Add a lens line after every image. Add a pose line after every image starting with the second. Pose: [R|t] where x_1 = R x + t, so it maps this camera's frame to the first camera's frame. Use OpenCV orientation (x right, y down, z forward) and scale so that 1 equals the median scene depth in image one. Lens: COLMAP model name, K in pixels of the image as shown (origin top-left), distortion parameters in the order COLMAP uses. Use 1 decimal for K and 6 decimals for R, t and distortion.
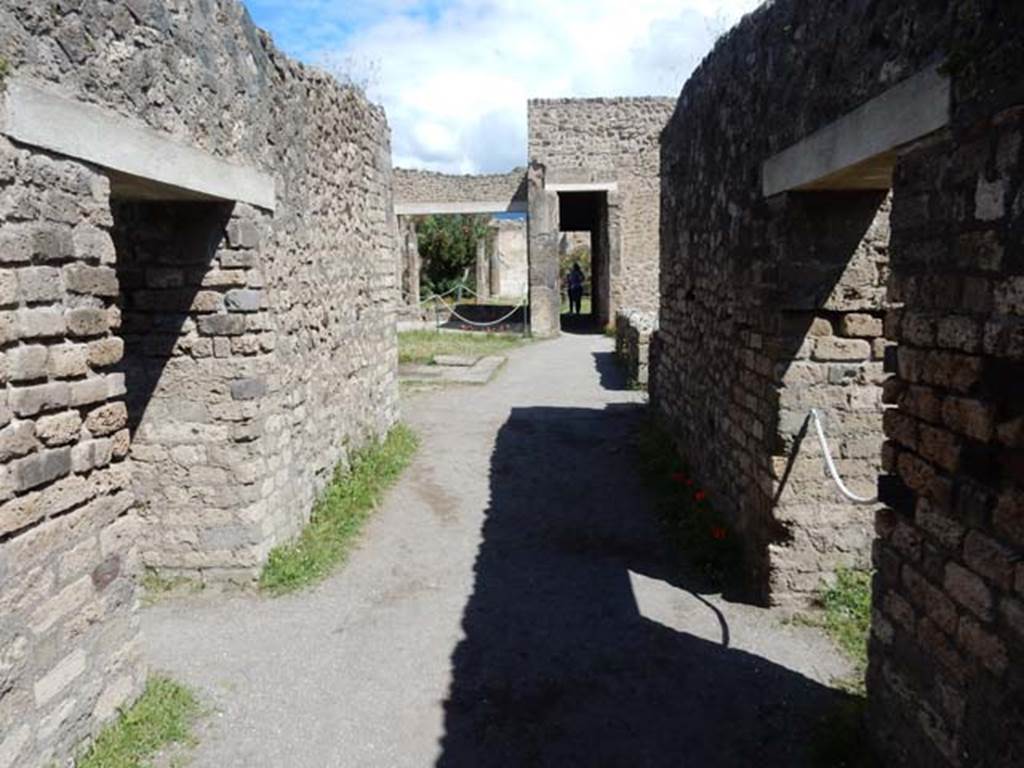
lens RADIAL K [[783.8, 0, 520.4], [0, 783.8, 401.5], [0, 0, 1]] dist [-0.011232, 0.019503]
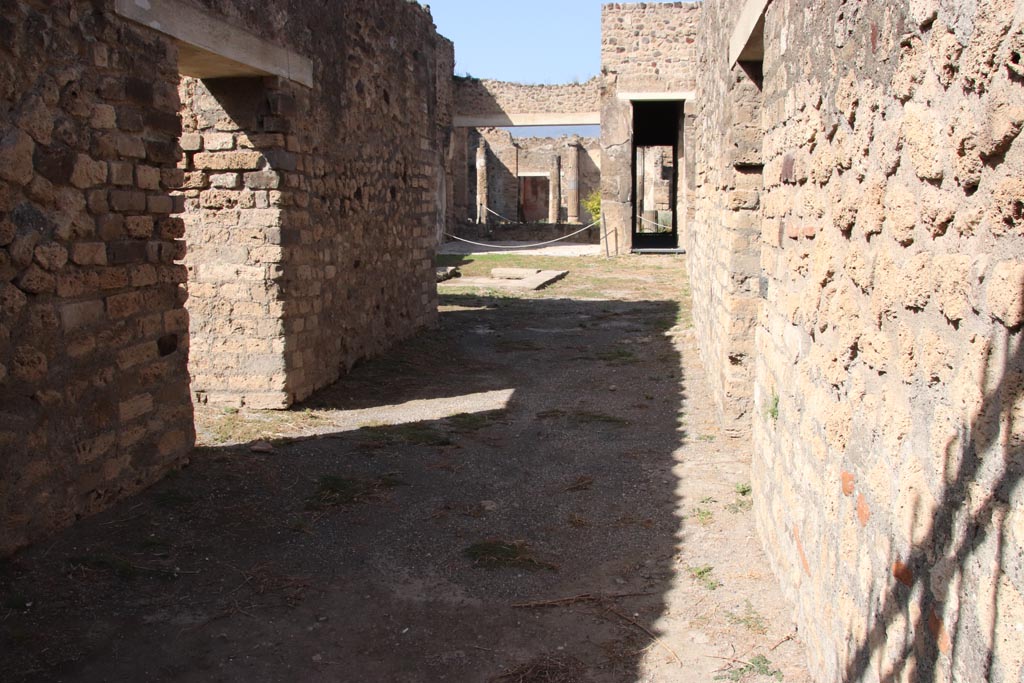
lens RADIAL K [[869.1, 0, 507.6], [0, 869.1, 351.0], [0, 0, 1]] dist [-0.141248, 0.148879]
pose [[0.993694, 0.030352, -0.107939, 0.088416], [-0.028795, 0.999458, 0.015959, 0.084490], [0.108365, -0.012750, 0.994029, -0.165233]]
